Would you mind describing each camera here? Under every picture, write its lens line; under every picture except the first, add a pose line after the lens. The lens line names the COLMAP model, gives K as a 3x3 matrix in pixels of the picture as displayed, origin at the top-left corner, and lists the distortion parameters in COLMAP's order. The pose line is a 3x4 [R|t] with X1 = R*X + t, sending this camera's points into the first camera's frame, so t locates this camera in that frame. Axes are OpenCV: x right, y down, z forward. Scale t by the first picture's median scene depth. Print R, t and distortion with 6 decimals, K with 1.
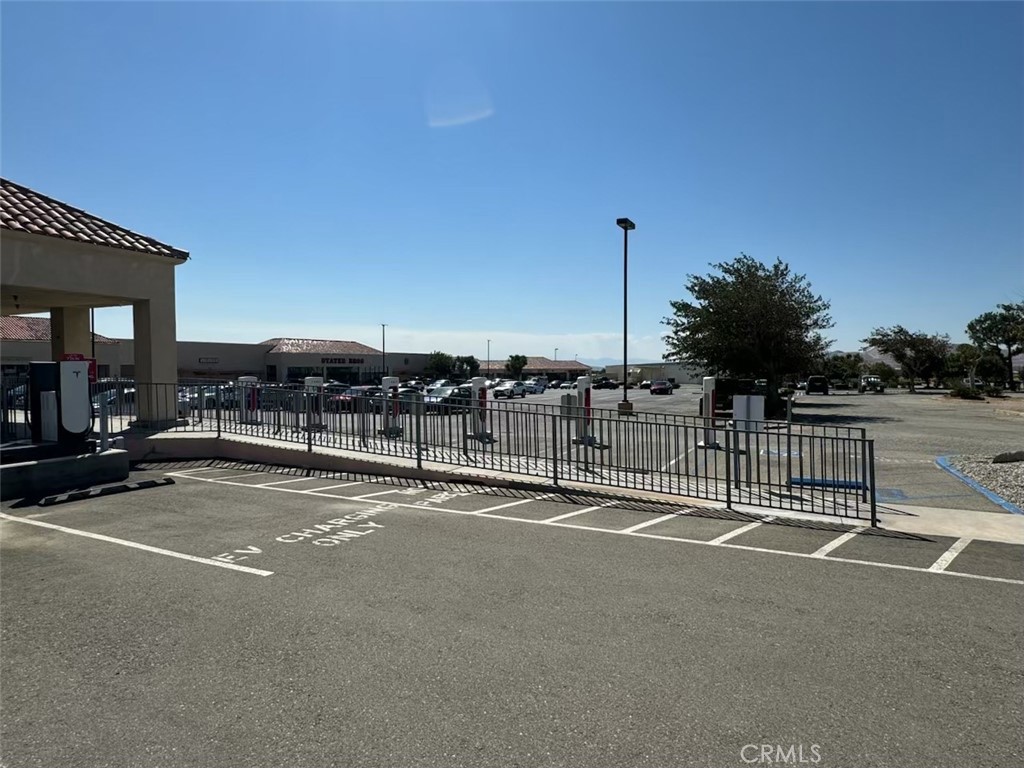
lens RADIAL K [[591.2, 0, 510.1], [0, 591.2, 383.1], [0, 0, 1]] dist [-0.002738, 0.001788]
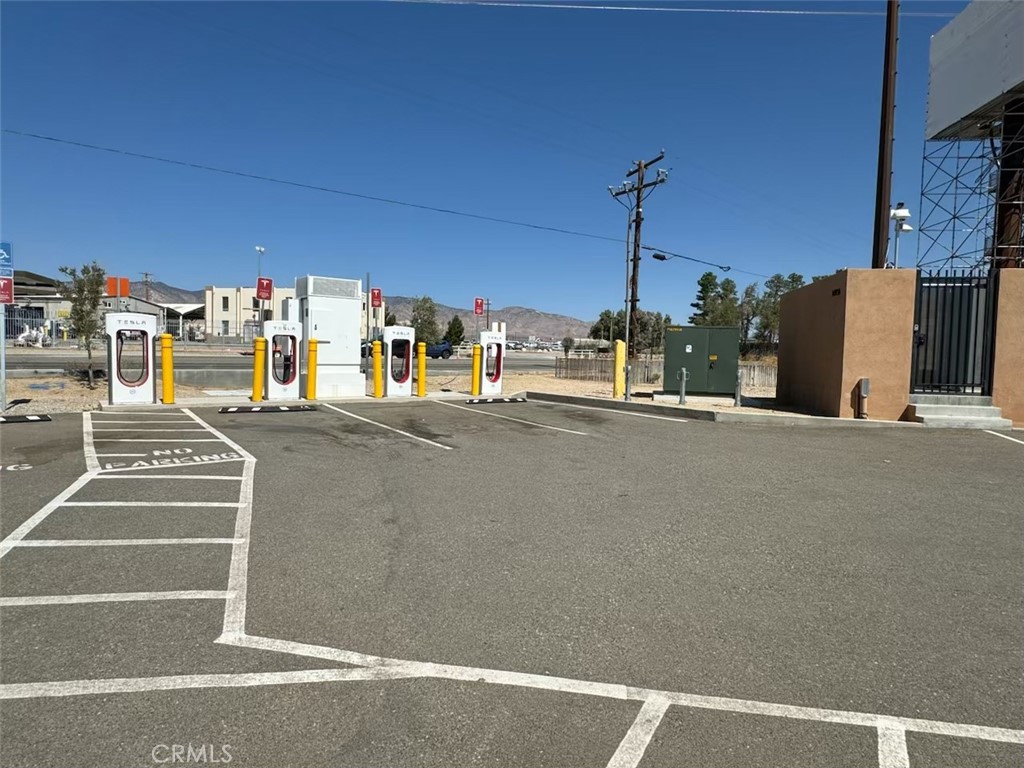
lens RADIAL K [[591.2, 0, 510.1], [0, 591.2, 383.1], [0, 0, 1]] dist [-0.002738, 0.001788]
pose [[-0.958293, -0.006456, -0.285716, 0.195412], [-0.029260, 0.996708, 0.075617, 0.003745], [0.284287, 0.080823, -0.955326, 0.228843]]
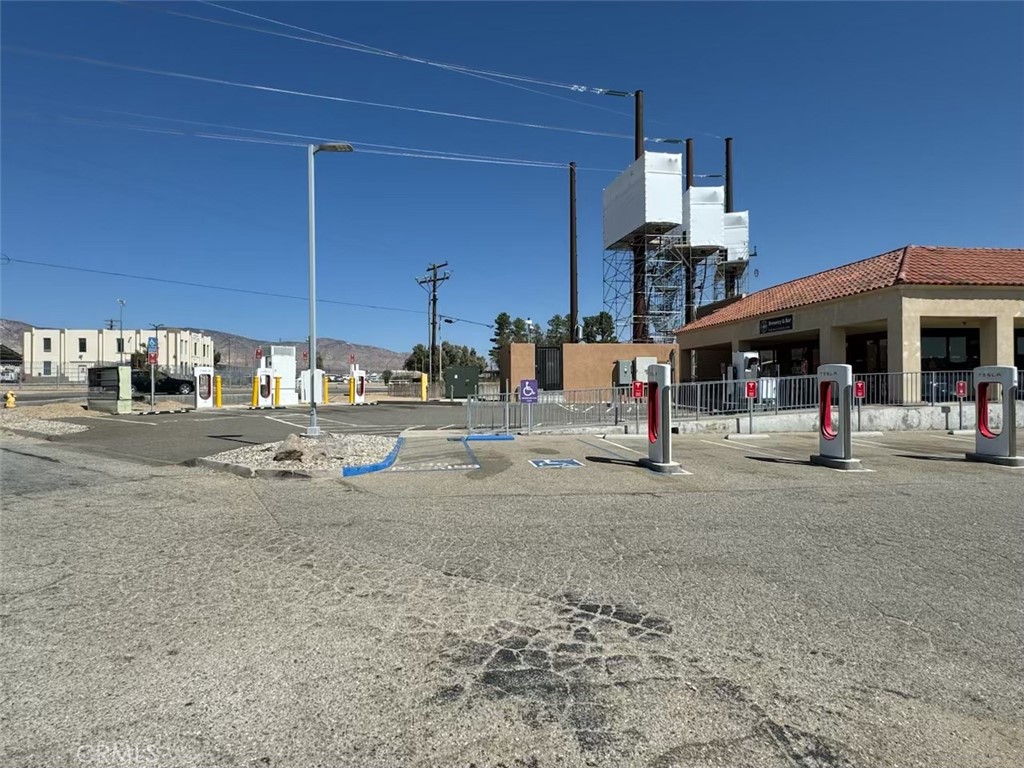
lens RADIAL K [[591.2, 0, 510.1], [0, 591.2, 383.1], [0, 0, 1]] dist [-0.002738, 0.001788]
pose [[-0.825301, 0.004783, -0.564673, 0.413502], [-0.006518, 0.999817, 0.017996, 0.000394], [0.564656, 0.018533, -0.825118, 0.693462]]
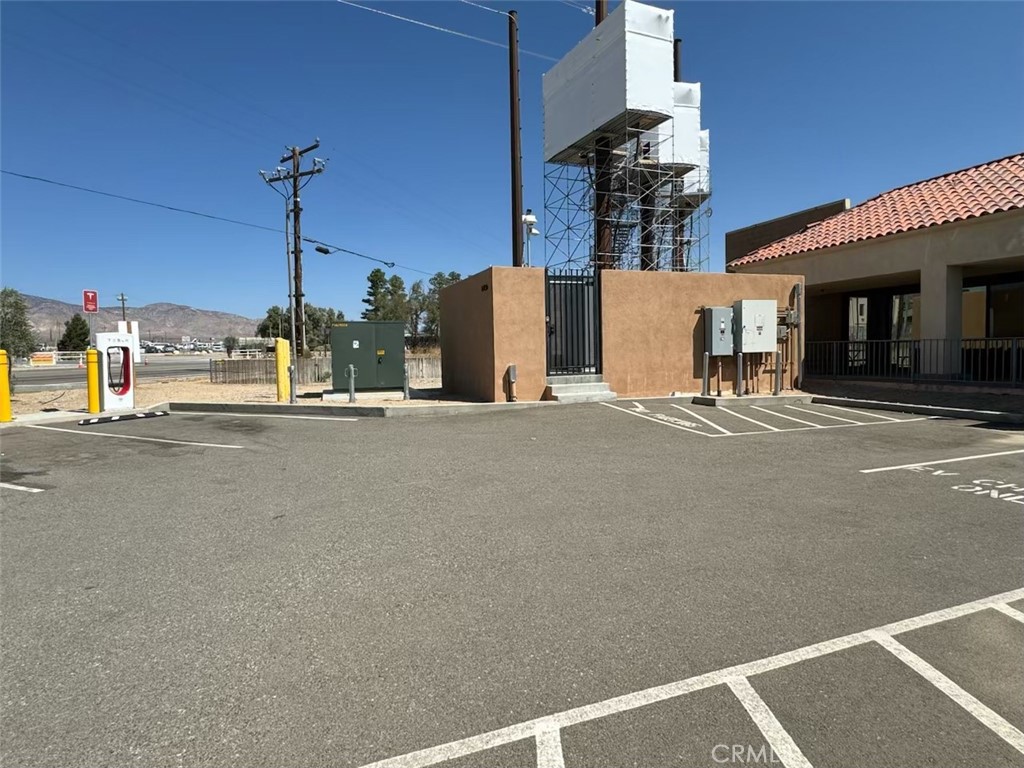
lens RADIAL K [[591.2, 0, 510.1], [0, 591.2, 383.1], [0, 0, 1]] dist [-0.002738, 0.001788]
pose [[-0.679993, 0.057686, -0.730946, 0.180358], [0.003613, 0.997152, 0.075333, 0.003619], [0.733210, 0.048585, -0.678264, 0.217734]]
